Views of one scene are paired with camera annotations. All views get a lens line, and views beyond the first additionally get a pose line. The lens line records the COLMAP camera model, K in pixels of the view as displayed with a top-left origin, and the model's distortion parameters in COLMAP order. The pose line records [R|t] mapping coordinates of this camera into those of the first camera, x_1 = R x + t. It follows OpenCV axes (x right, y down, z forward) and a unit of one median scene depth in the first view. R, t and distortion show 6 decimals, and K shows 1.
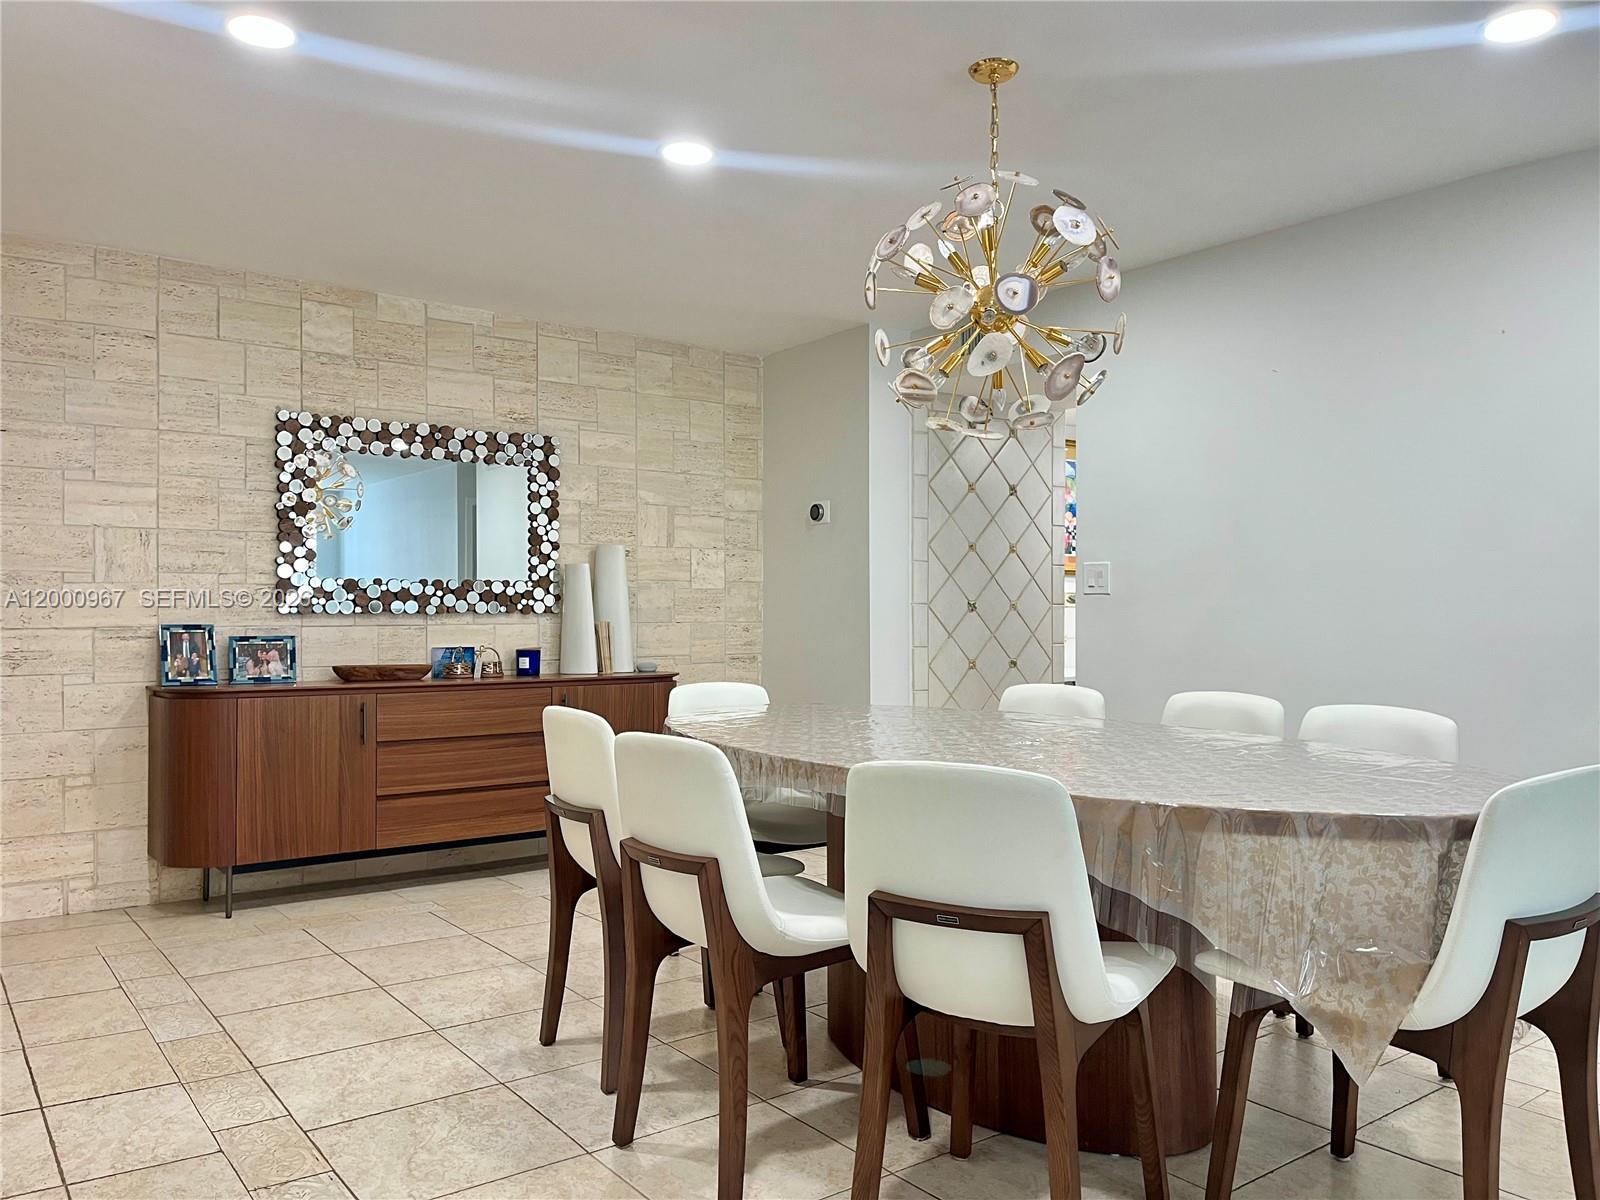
lens RADIAL K [[1204.2, 0, 803.9], [0, 1204.2, 614.2], [0, 0, 1]] dist [0.066817, 0.001437]
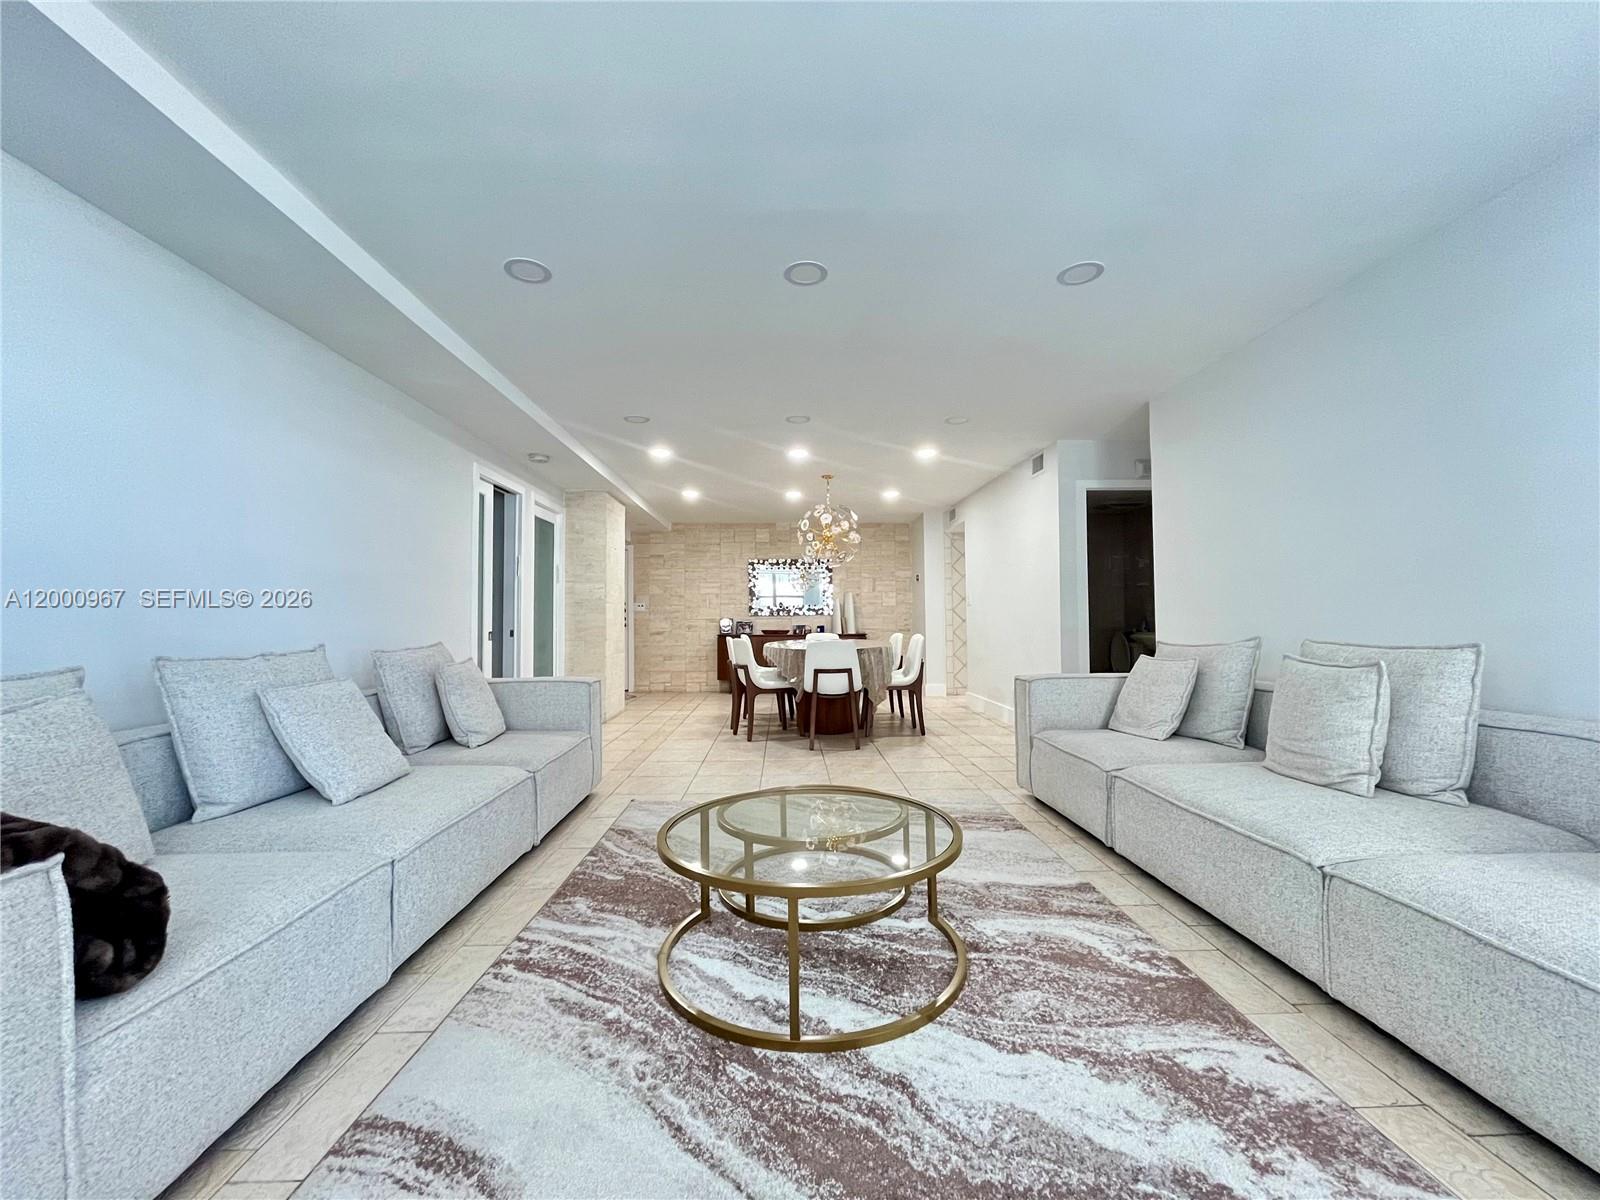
lens RADIAL K [[634.3, 0, 799.7], [0, 634.3, 600.0], [0, 0, 1]] dist [0.000456, 0.000028]
pose [[0.923768, -0.019098, -0.382476, 0.403959], [0.009381, 0.999585, -0.027254, 0.006027], [0.382837, 0.021588, 0.923564, -0.643960]]
